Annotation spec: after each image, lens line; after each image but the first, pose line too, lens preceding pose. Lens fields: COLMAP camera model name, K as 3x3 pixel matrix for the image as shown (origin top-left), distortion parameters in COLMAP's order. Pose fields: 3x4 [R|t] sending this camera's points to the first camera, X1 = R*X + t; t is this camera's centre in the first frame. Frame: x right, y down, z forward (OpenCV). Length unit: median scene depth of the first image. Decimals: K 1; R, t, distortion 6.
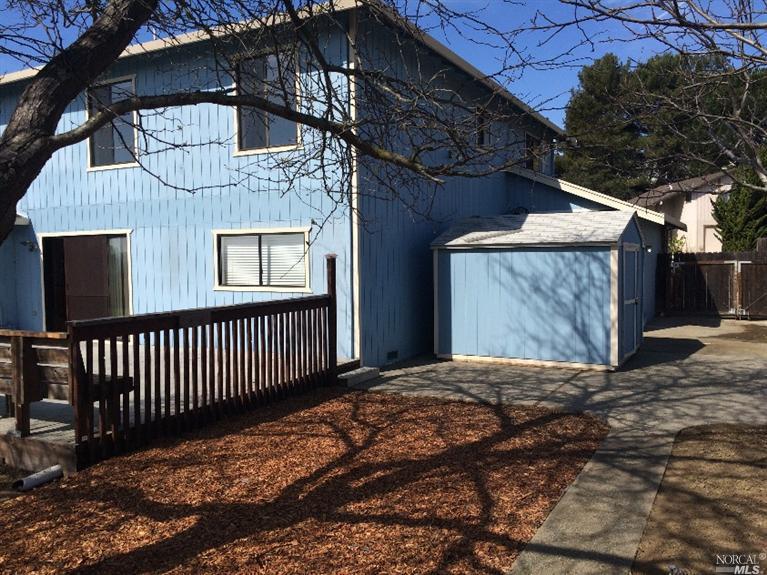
lens RADIAL K [[662.2, 0, 382.5], [0, 662.2, 285.2], [0, 0, 1]] dist [0.064041, -0.094240]
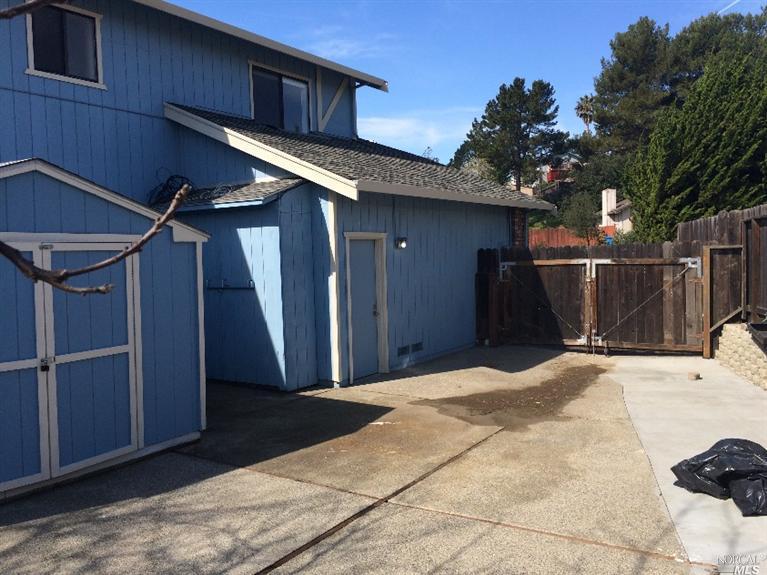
lens RADIAL K [[662.2, 0, 384.4], [0, 662.2, 287.3], [0, 0, 1]] dist [0.064041, -0.094240]
pose [[0.994077, -0.005101, -0.108561, 0.402944], [0.006546, 0.999895, 0.012958, -0.019510], [0.108484, -0.013591, 0.994005, 0.356795]]
